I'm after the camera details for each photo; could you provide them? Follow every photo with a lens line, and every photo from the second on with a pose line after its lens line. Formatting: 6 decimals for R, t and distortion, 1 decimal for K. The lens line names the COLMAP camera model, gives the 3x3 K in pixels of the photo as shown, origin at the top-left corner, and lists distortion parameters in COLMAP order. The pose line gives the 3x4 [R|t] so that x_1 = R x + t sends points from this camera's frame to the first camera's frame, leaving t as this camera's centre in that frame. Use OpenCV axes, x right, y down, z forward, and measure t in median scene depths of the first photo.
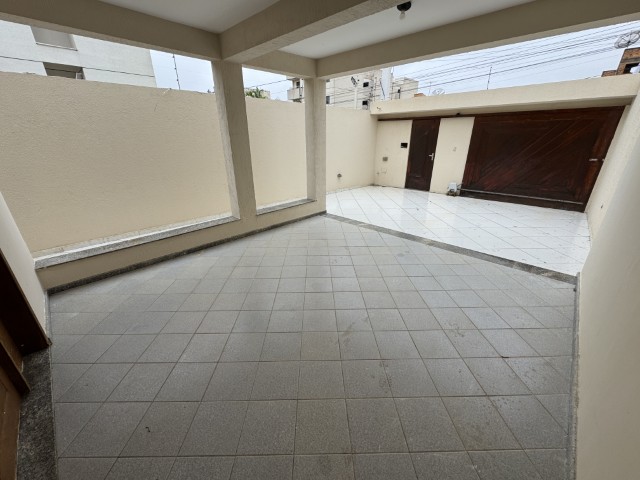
lens RADIAL K [[257.3, 0, 319.2], [0, 257.3, 239.3], [0, 0, 1]] dist [-0.001737, -0.000207]
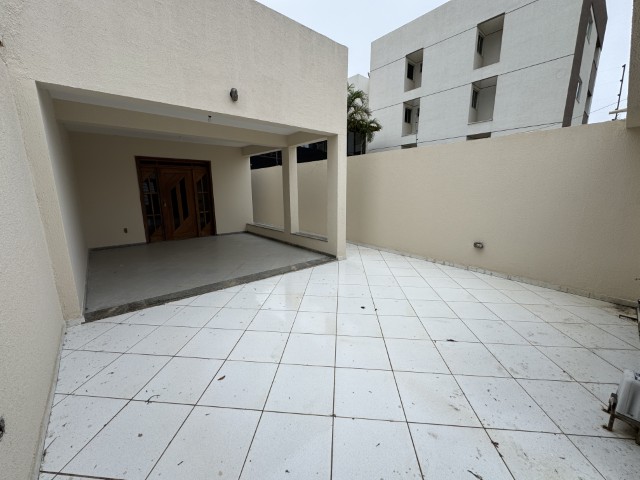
lens RADIAL K [[257.3, 0, 319.2], [0, 257.3, 239.3], [0, 0, 1]] dist [-0.001737, -0.000207]
pose [[-0.090536, 0.197417, -0.976130, 1.238628], [-0.365014, 0.905369, 0.216961, -0.454721], [0.926589, 0.375944, -0.009908, 1.173861]]
